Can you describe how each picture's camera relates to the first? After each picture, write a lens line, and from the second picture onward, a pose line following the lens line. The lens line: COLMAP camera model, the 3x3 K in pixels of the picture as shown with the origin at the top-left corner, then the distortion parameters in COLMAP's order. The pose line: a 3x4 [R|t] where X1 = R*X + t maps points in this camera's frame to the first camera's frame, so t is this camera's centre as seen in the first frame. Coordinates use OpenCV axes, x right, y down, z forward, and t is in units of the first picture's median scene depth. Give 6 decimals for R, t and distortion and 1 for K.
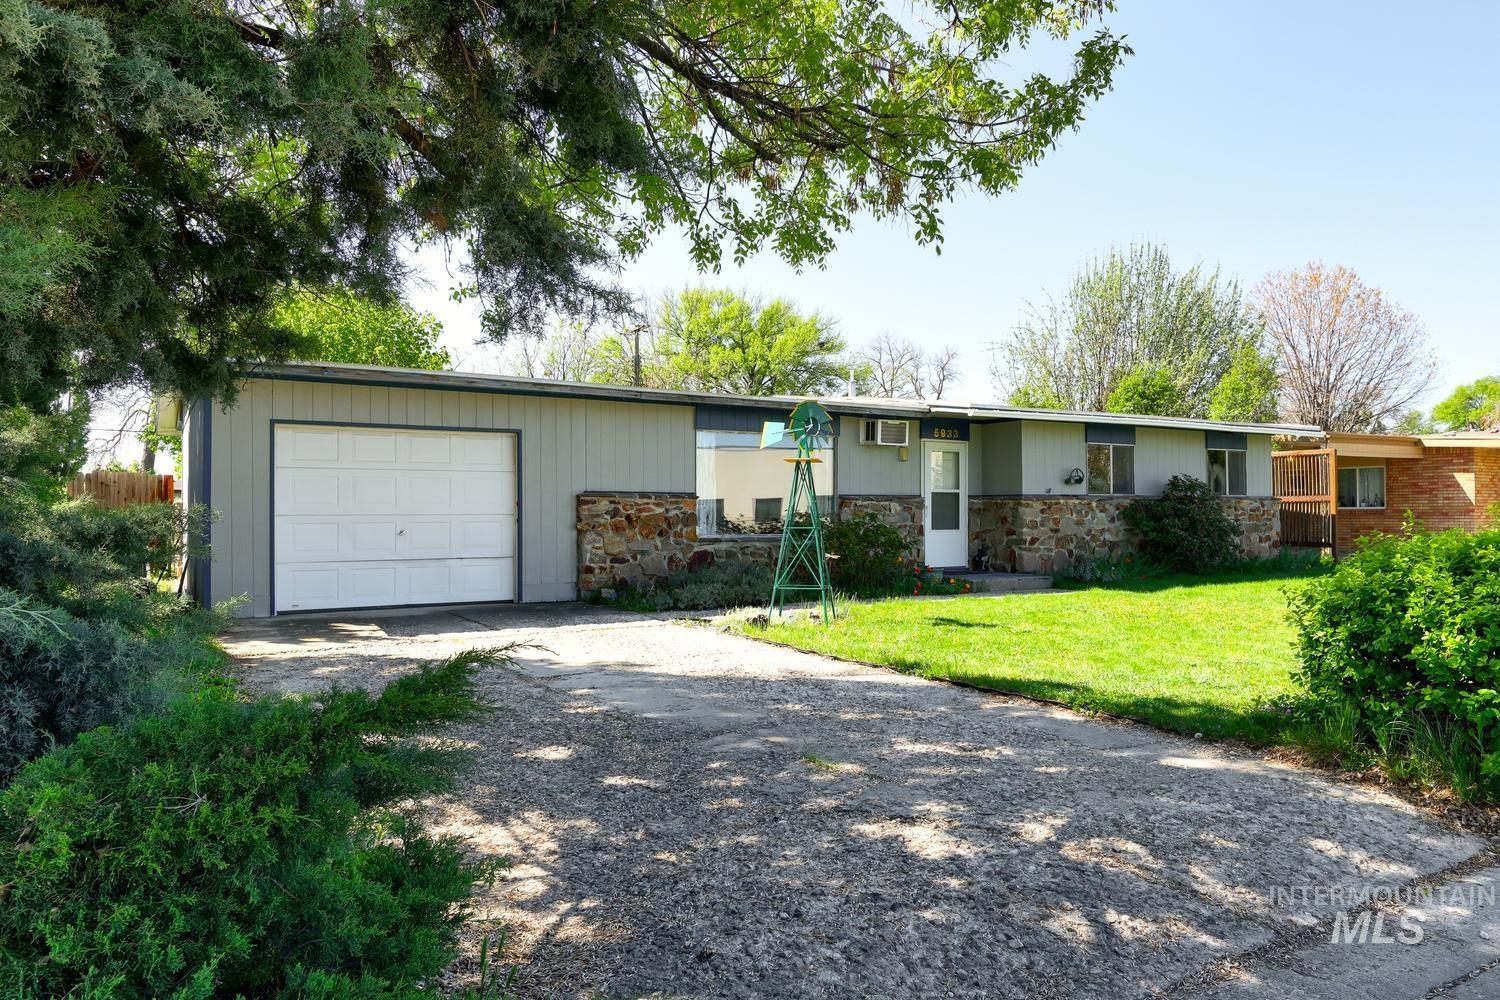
lens RADIAL K [[996.3, 0, 750.0], [0, 996.3, 500.0], [0, 0, 1]] dist [0.001599, 0.001598]
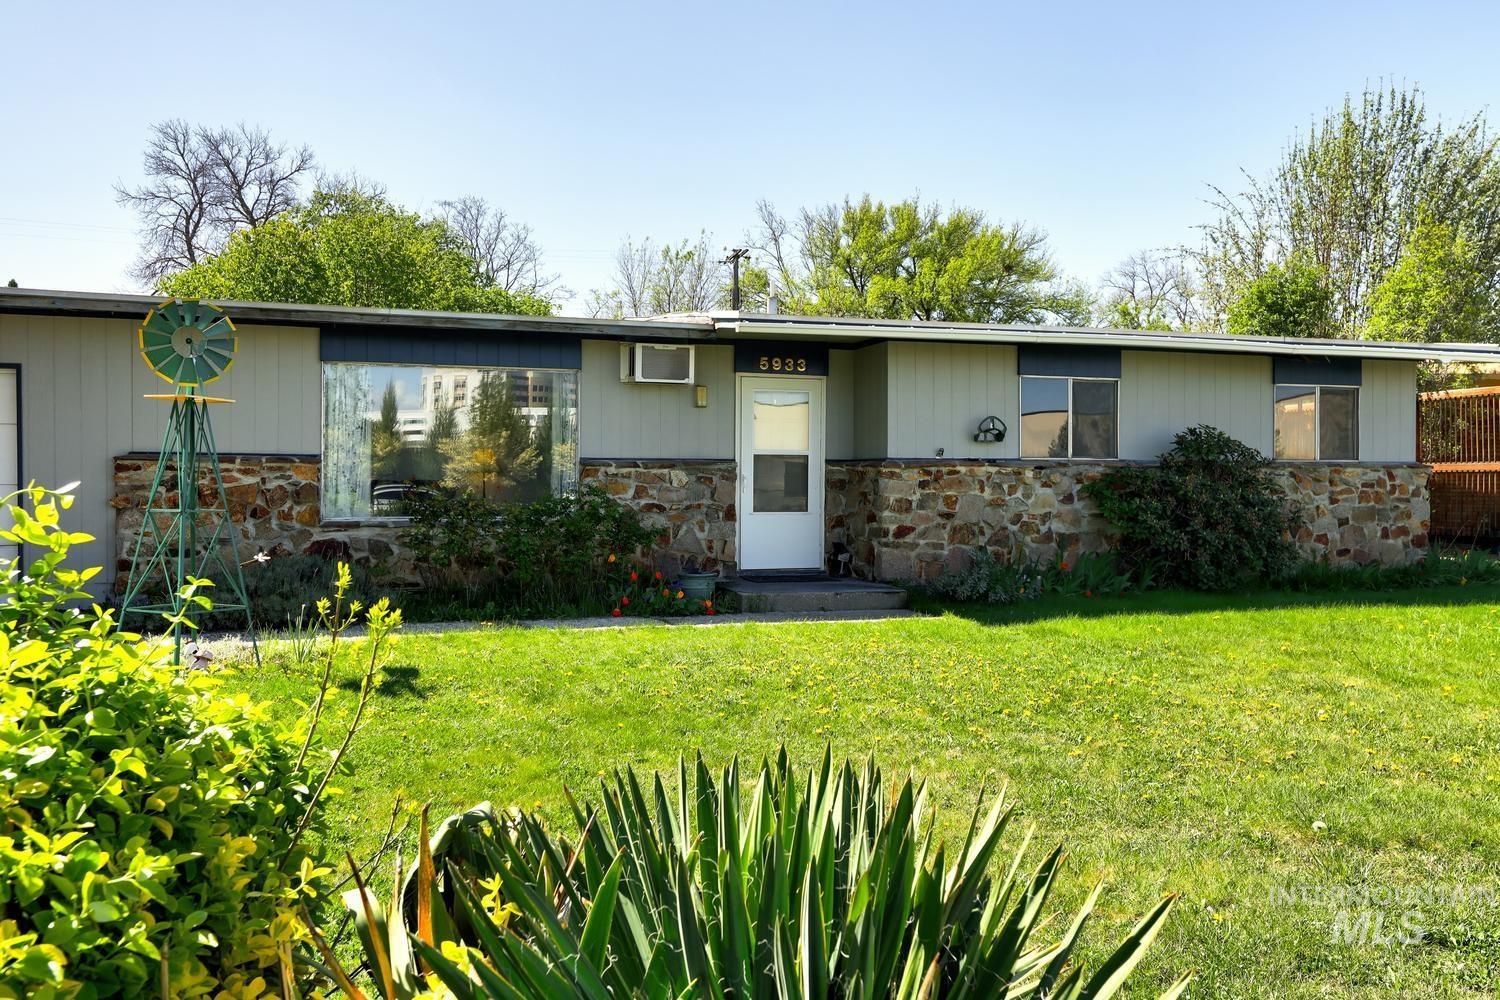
lens RADIAL K [[1154.6, 0, 740.1], [0, 1154.6, 498.3], [0, 0, 1]] dist [-0.002456, 0.006148]
pose [[0.969621, 0.009694, -0.244422, 0.357184], [-0.002896, 0.999599, 0.028156, -0.000358], [0.244597, -0.026592, 0.969260, 0.261686]]
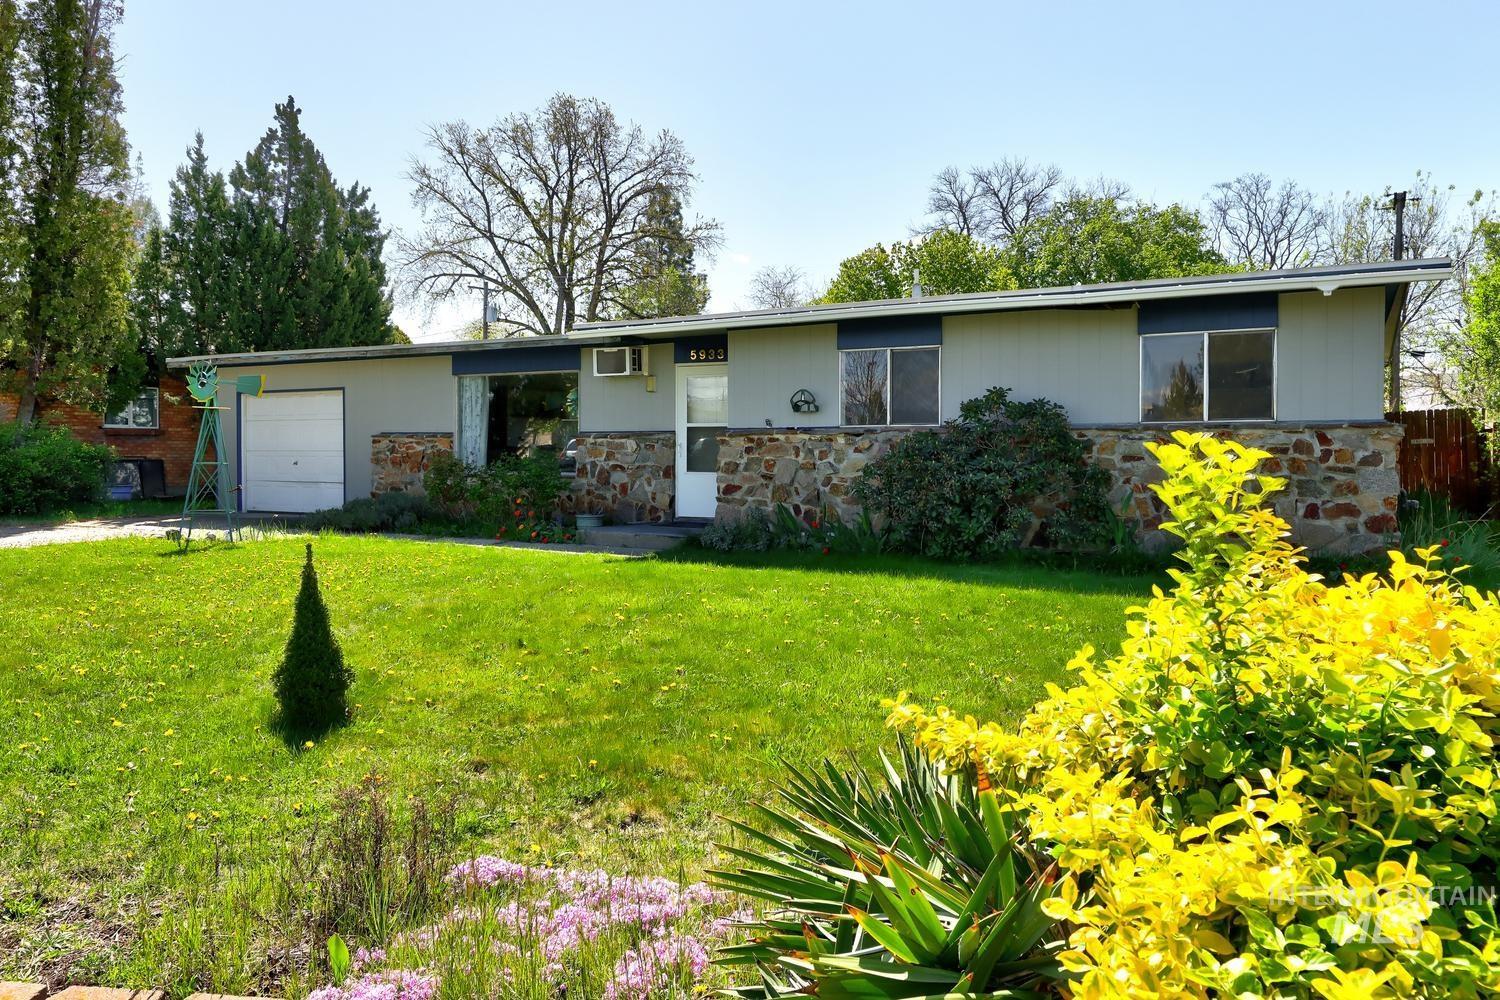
lens RADIAL K [[1012.4, 0, 750.0], [0, 1012.4, 500.0], [0, 0, 1]] dist [0.003016, -0.000394]
pose [[0.498531, 0.047473, -0.865571, 0.944117], [0.009321, 0.998148, 0.060112, 0.002792], [0.866822, -0.038036, 0.497165, 0.618010]]
